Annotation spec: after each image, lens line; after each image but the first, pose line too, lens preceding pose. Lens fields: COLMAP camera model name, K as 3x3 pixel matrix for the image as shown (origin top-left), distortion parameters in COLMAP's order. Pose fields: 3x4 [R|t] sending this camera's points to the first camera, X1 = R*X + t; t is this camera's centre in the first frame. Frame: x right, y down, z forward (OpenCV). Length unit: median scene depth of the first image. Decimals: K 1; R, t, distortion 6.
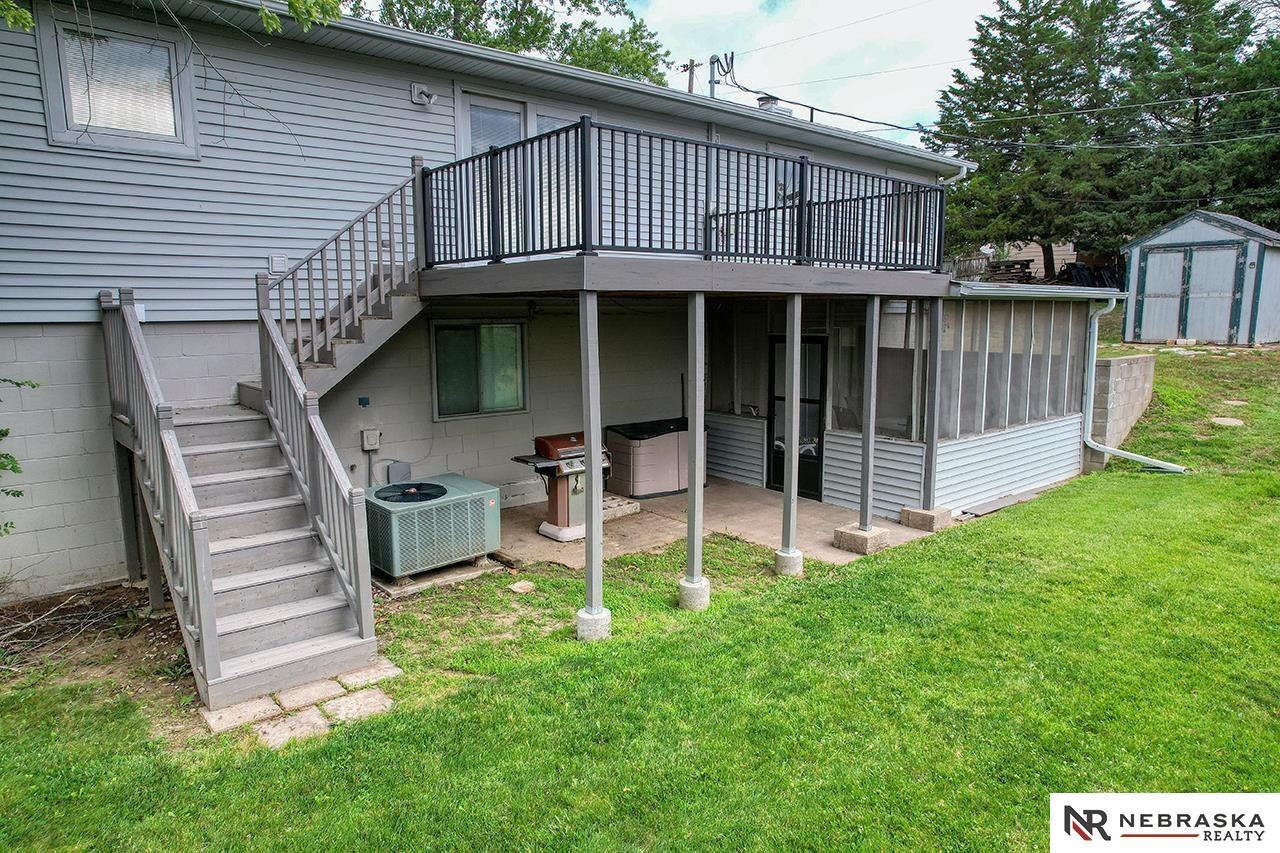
lens RADIAL K [[818.1, 0, 643.7], [0, 818.1, 428.0], [0, 0, 1]] dist [-0.071780, 0.064831]
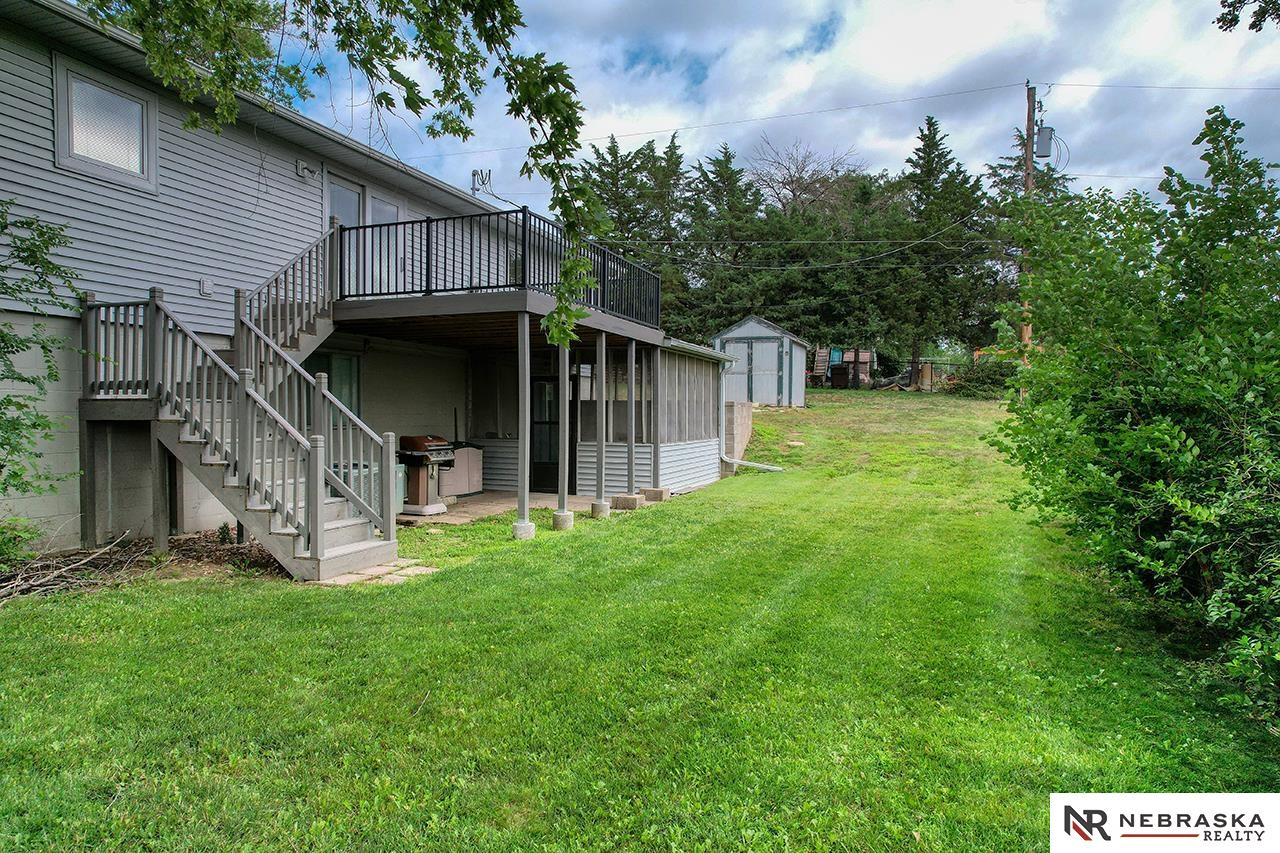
lens RADIAL K [[818.1, 0, 643.7], [0, 818.1, 428.0], [0, 0, 1]] dist [-0.071780, 0.064831]
pose [[0.867610, 0.000507, 0.497245, -0.231080], [0.062270, 0.992017, -0.109662, 0.086151], [-0.493331, 0.126107, 0.860652, -0.161124]]
